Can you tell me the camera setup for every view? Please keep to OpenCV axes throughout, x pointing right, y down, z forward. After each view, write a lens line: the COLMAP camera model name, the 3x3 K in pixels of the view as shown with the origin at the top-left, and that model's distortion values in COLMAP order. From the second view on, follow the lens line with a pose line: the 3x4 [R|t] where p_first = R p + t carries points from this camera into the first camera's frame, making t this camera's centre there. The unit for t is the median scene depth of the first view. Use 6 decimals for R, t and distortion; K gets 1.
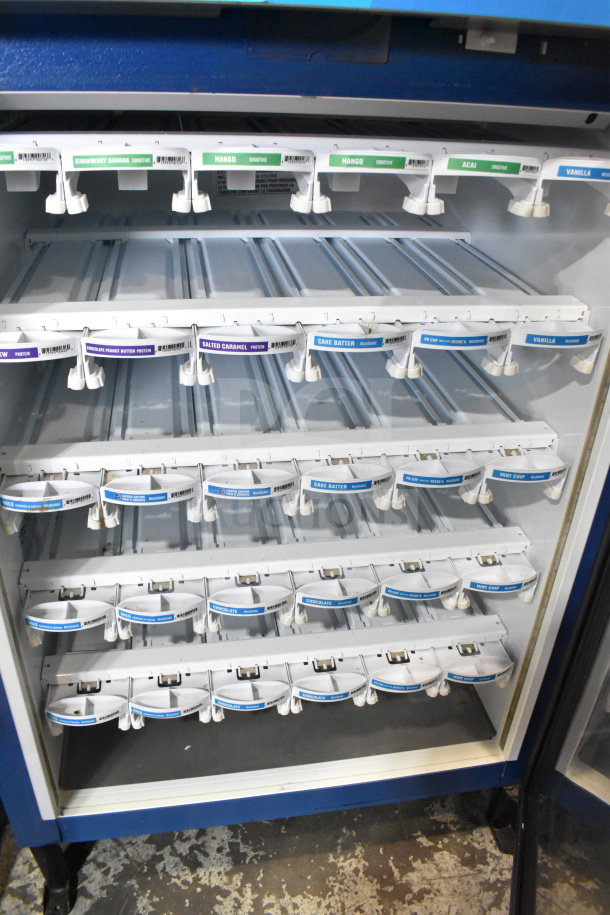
lens RADIAL K [[708.3, 0, 305.0], [0, 708.3, 457.5], [0, 0, 1]] dist [-0.086101, -0.001423]
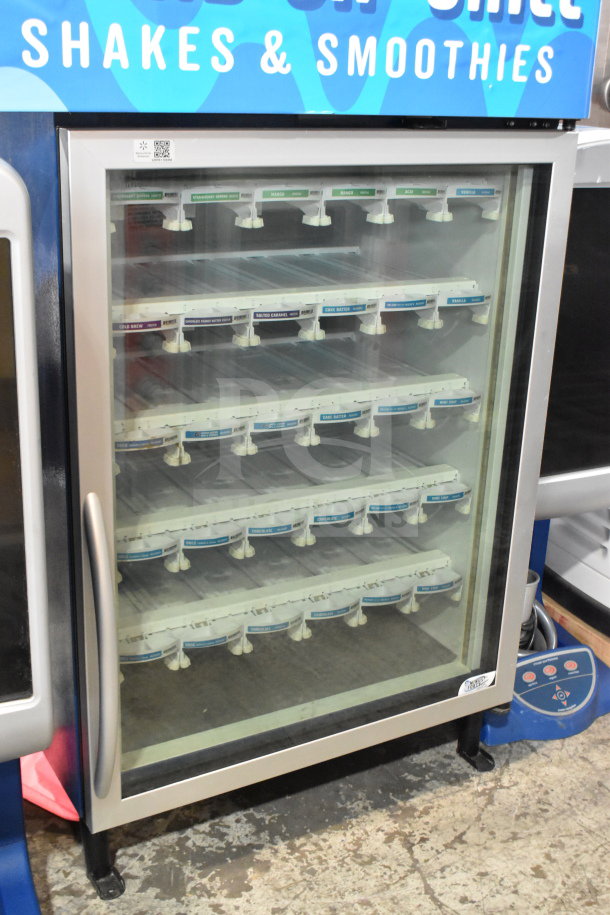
lens RADIAL K [[1097.2, 0, 305.0], [0, 1097.2, 457.5], [0, 0, 1]] dist [-0.073236, 0.043870]
pose [[0.940132, -0.116854, 0.320153, -0.526729], [0.167812, 0.976334, -0.136425, 0.295181], [-0.296634, 0.181983, 0.937492, -0.723011]]
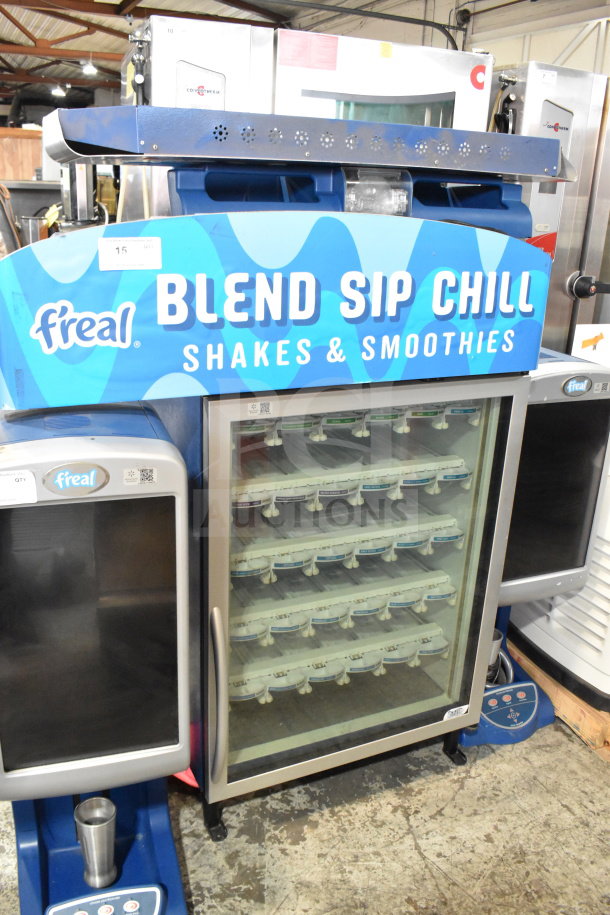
lens RADIAL K [[774.6, 0, 305.0], [0, 774.6, 457.5], [0, 0, 1]] dist [-0.084321, -0.001287]
pose [[0.965235, -0.079868, 0.248884, -0.536811], [0.122475, 0.979374, -0.160705, 0.086280], [-0.230915, 0.185600, 0.955108, -0.958644]]
